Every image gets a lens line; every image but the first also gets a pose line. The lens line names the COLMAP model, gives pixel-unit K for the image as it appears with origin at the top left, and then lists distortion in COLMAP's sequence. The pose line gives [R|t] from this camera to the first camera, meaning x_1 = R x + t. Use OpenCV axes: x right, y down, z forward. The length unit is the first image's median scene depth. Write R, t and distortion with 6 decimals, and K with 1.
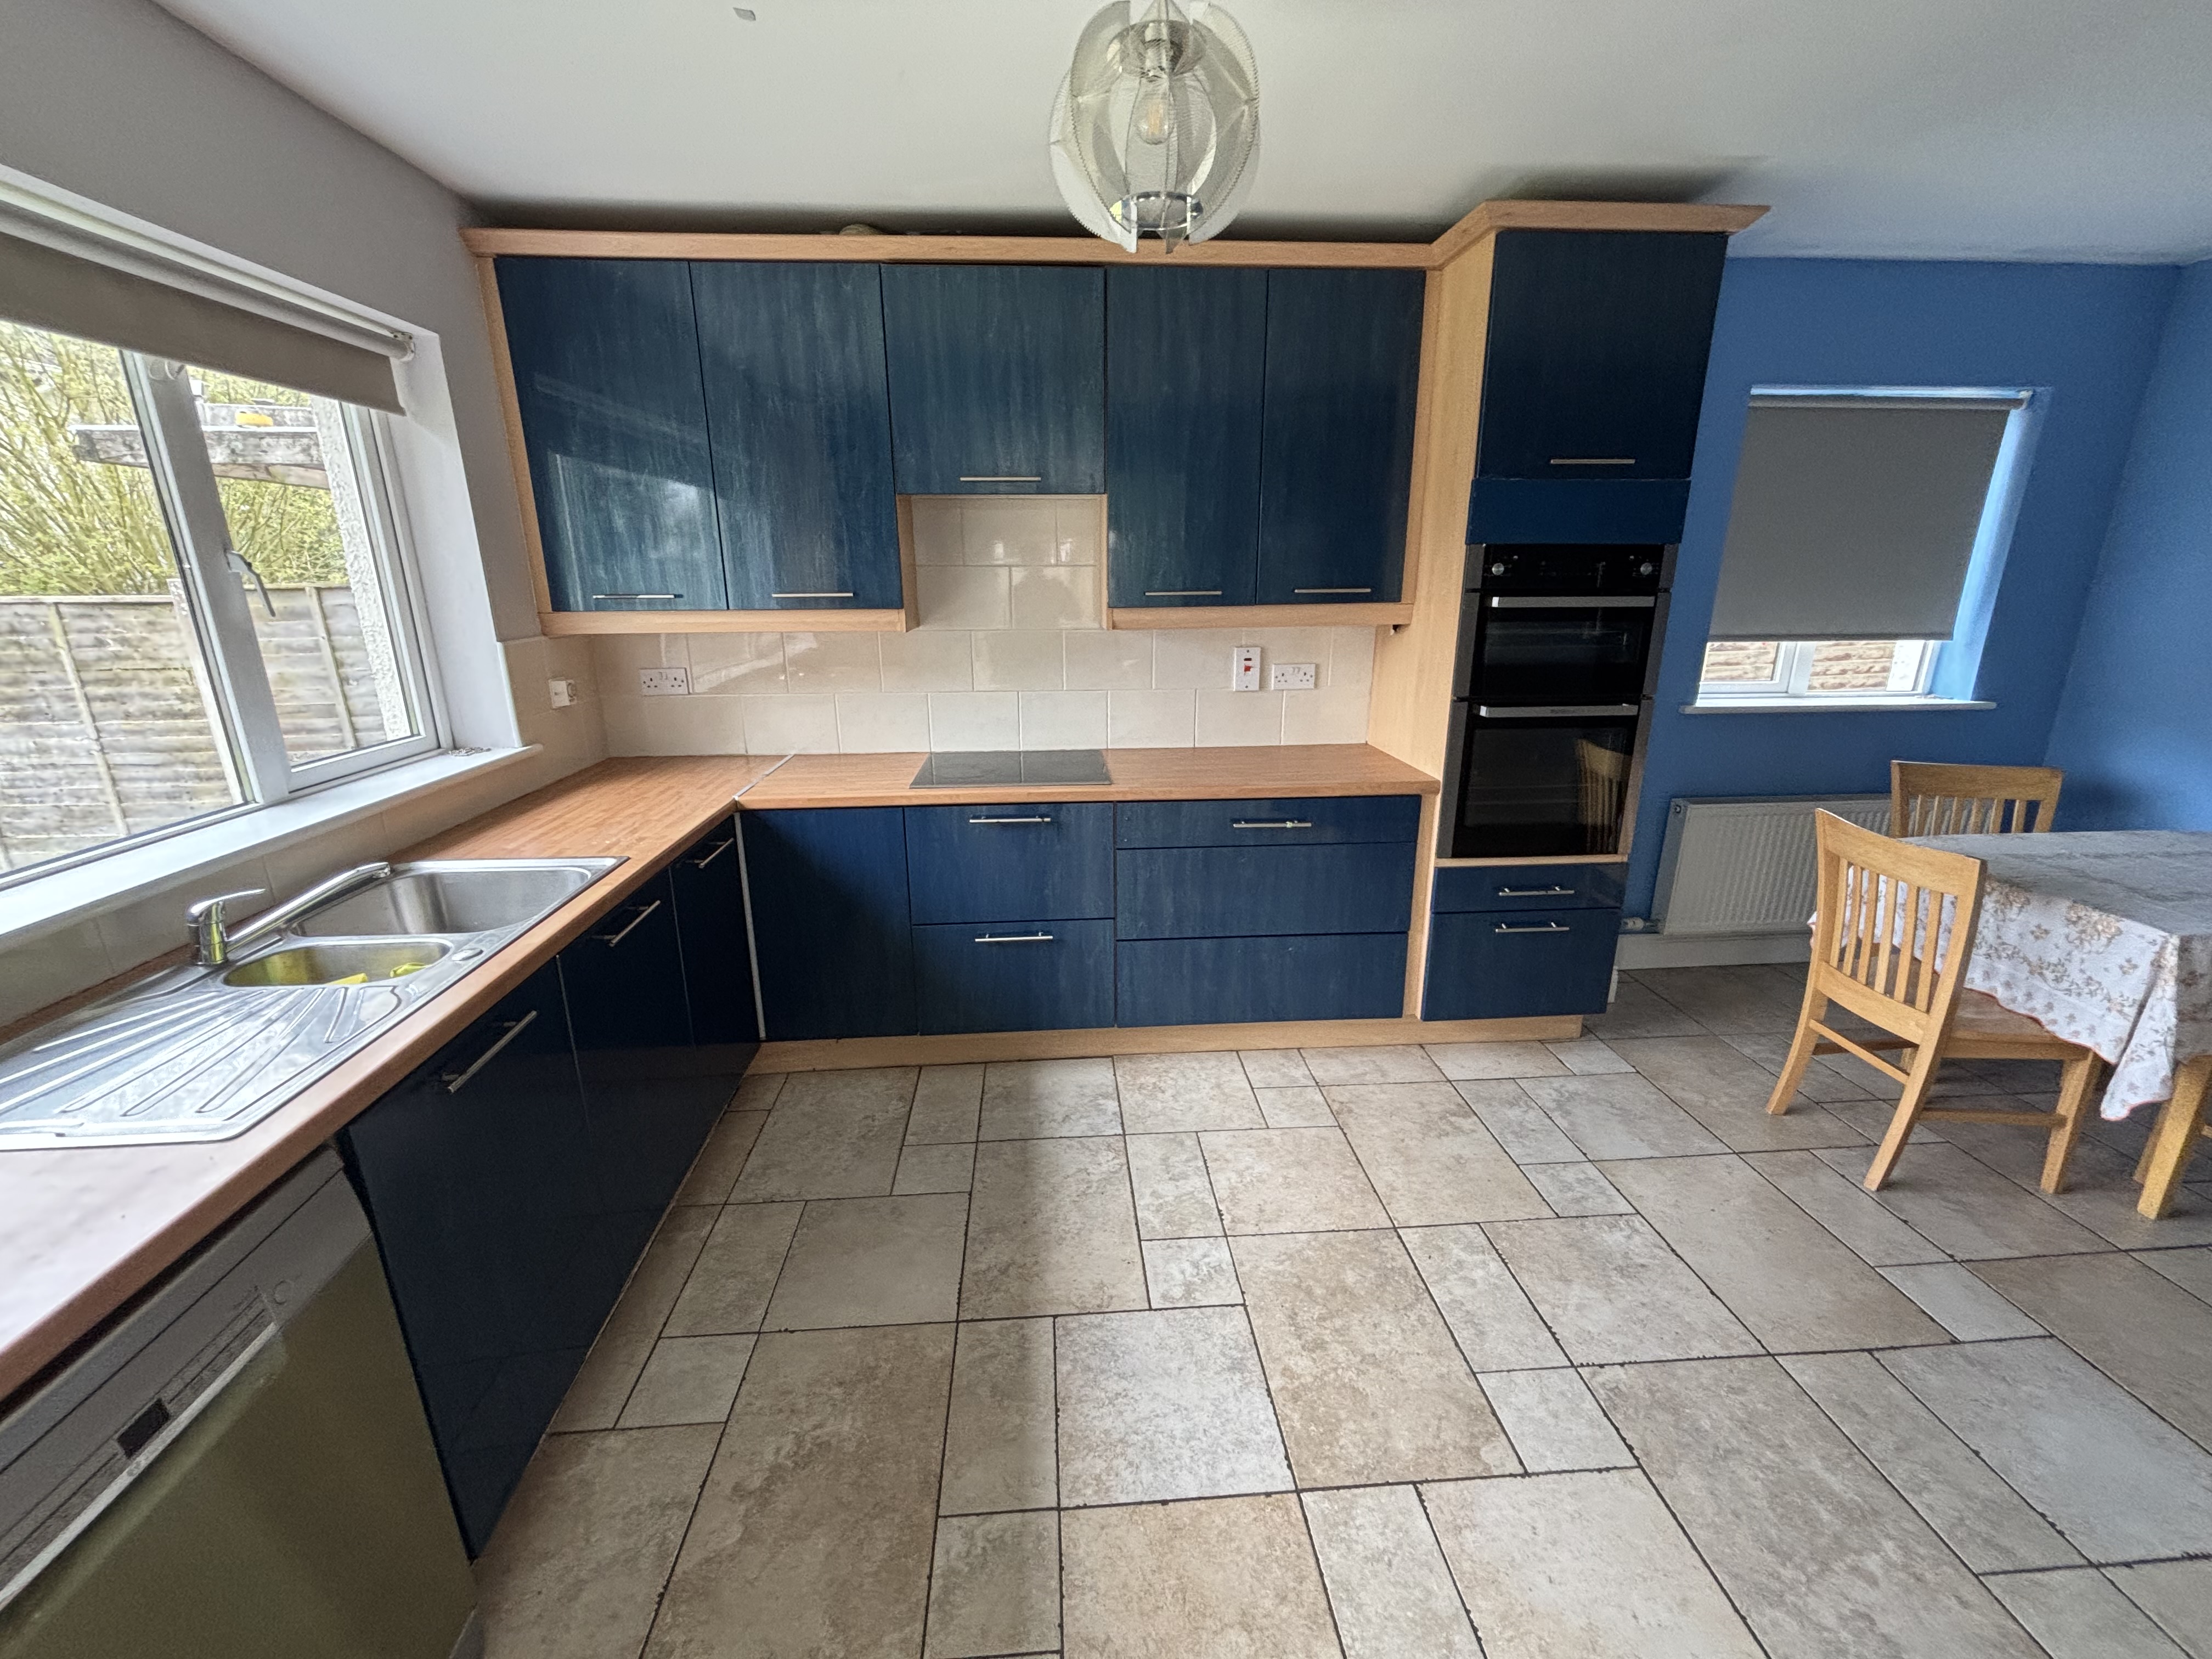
lens RADIAL K [[896.9, 0, 1108.7], [0, 896.9, 827.6], [0, 0, 1]] dist [-0.000409, -0.000106]
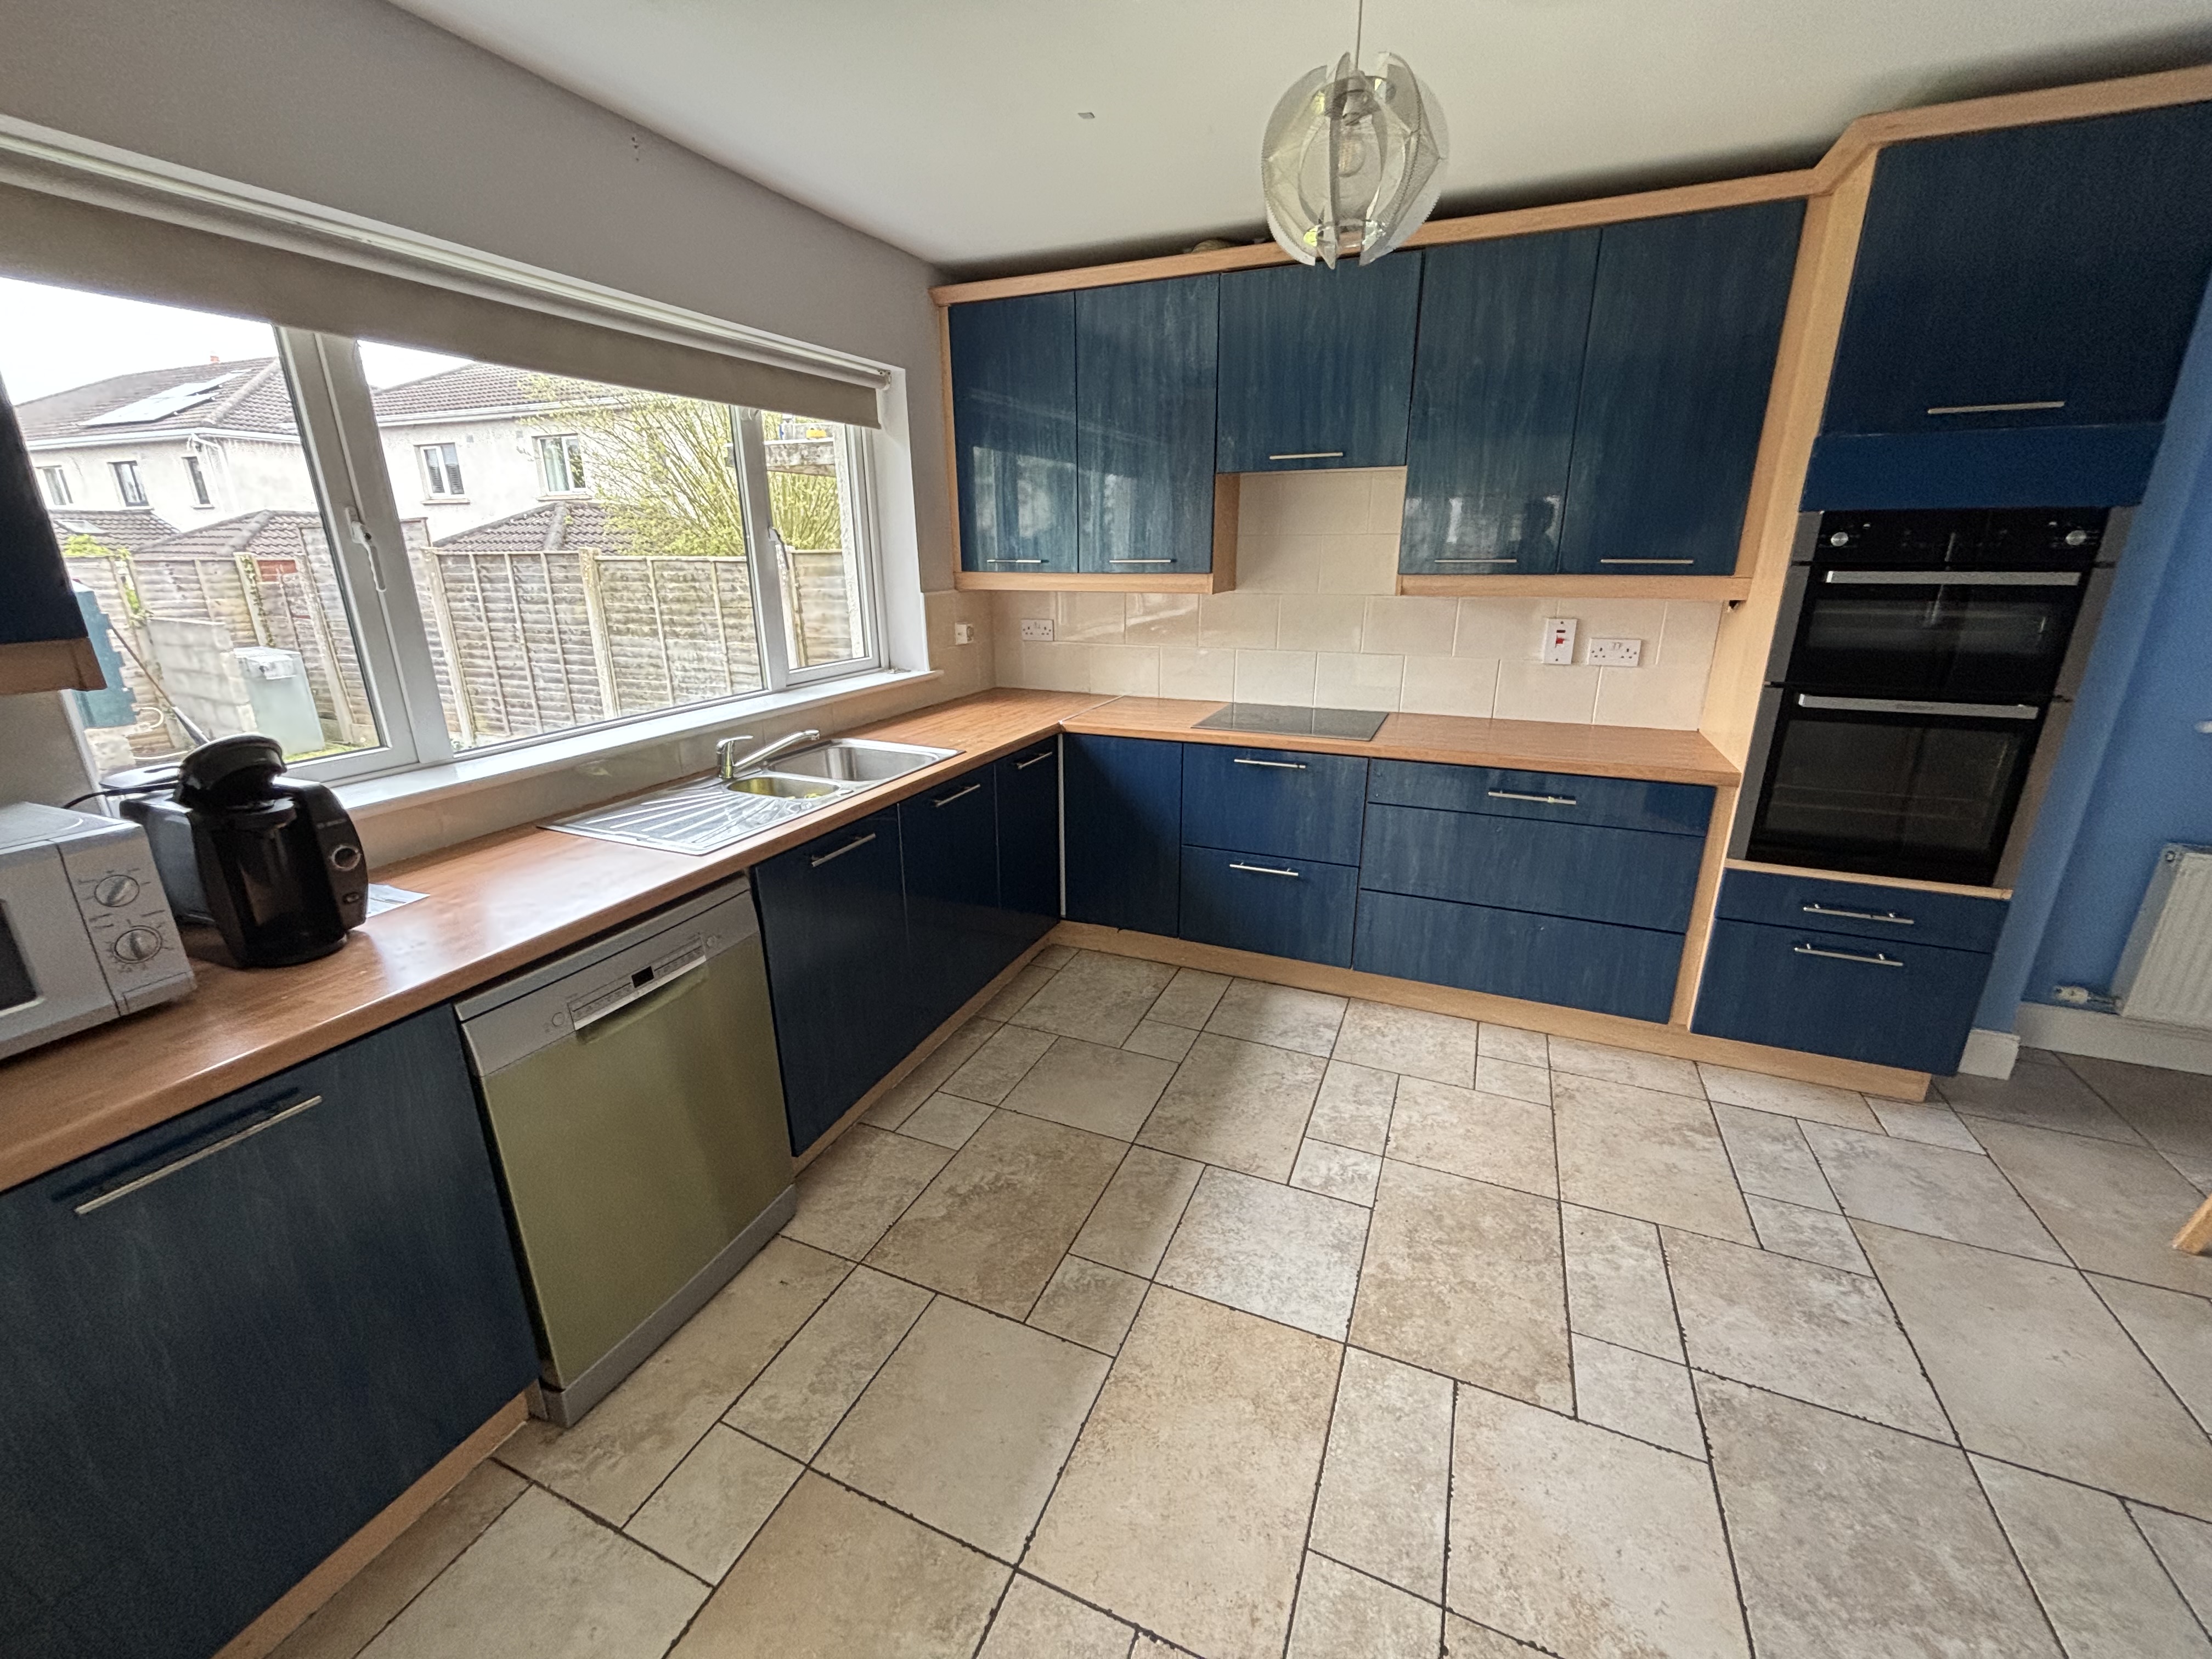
lens RADIAL K [[896.9, 0, 1105.2], [0, 896.9, 828.5], [0, 0, 1]] dist [-0.000409, -0.000106]
pose [[0.889350, 0.140385, -0.435143, 0.212811], [-0.126339, 0.990097, 0.061212, 0.031345], [0.439427, 0.000537, 0.898278, -0.108578]]
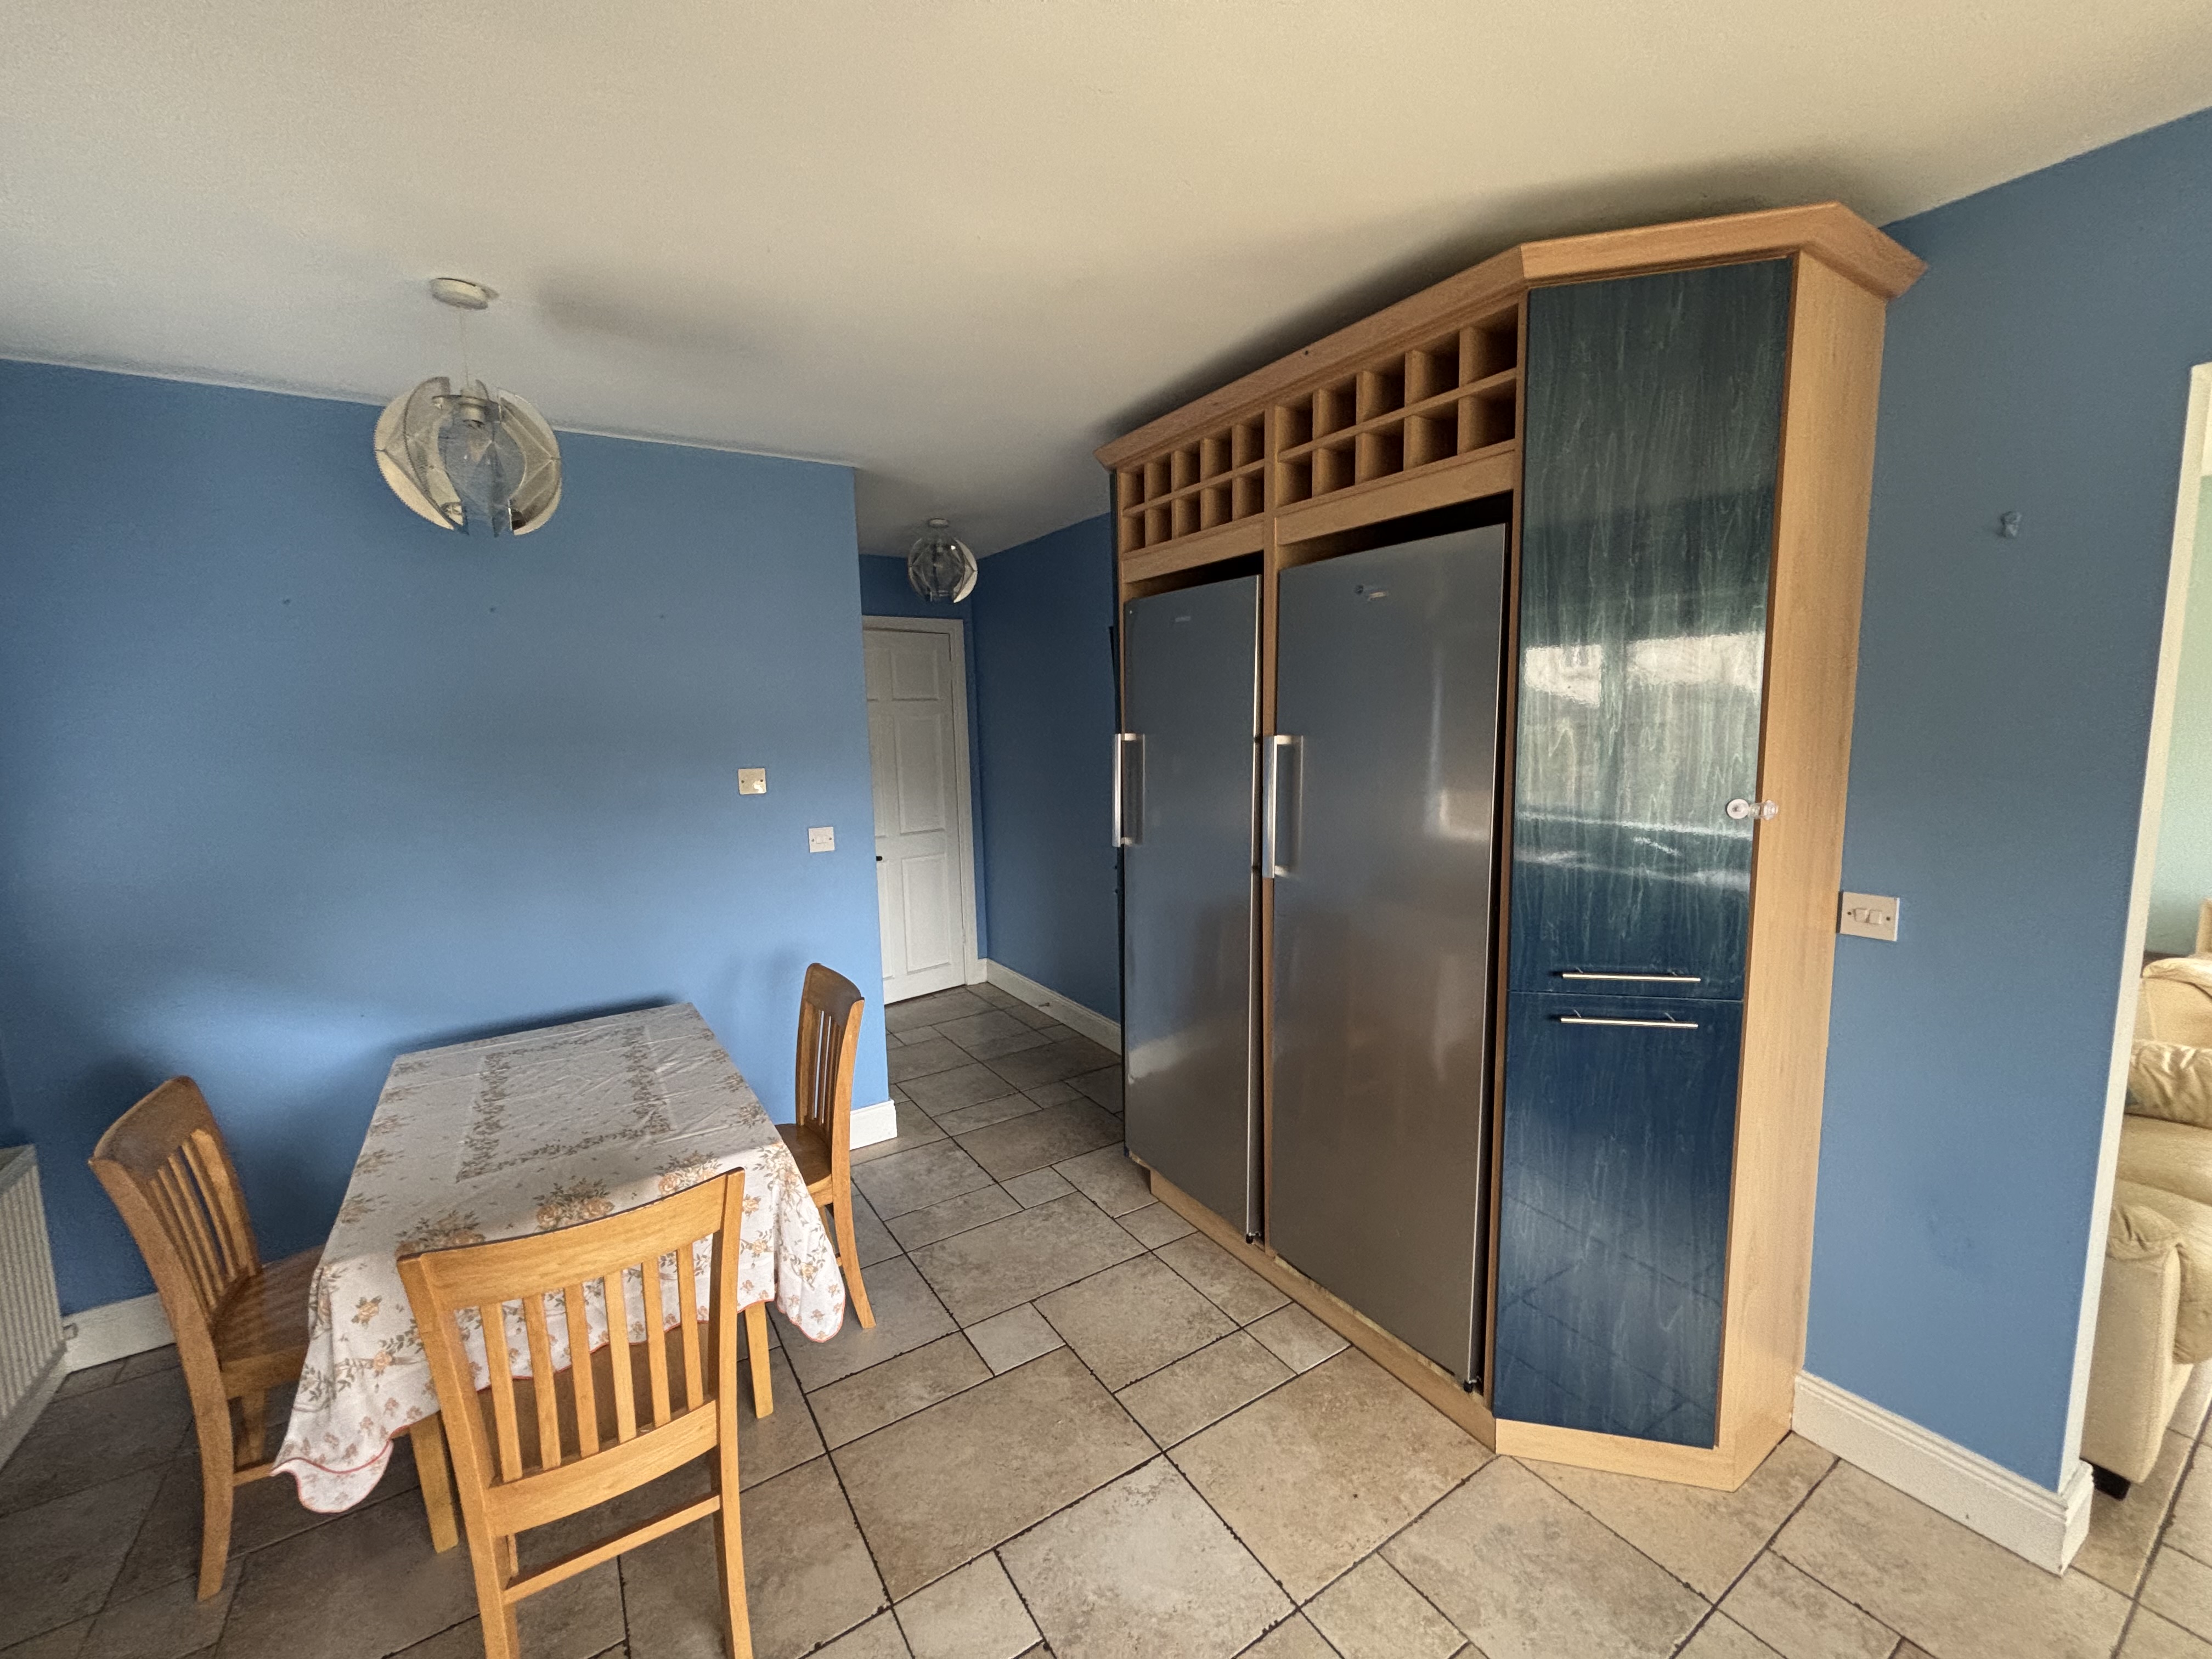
lens RADIAL K [[896.9, 0, 1105.3], [0, 896.9, 811.8], [0, 0, 1]] dist [-0.000409, -0.000106]
pose [[-0.479343, -0.081623, 0.873824, 0.175720], [0.270917, 0.933277, 0.235790, -0.257792], [-0.834766, 0.349758, -0.425247, 0.763957]]
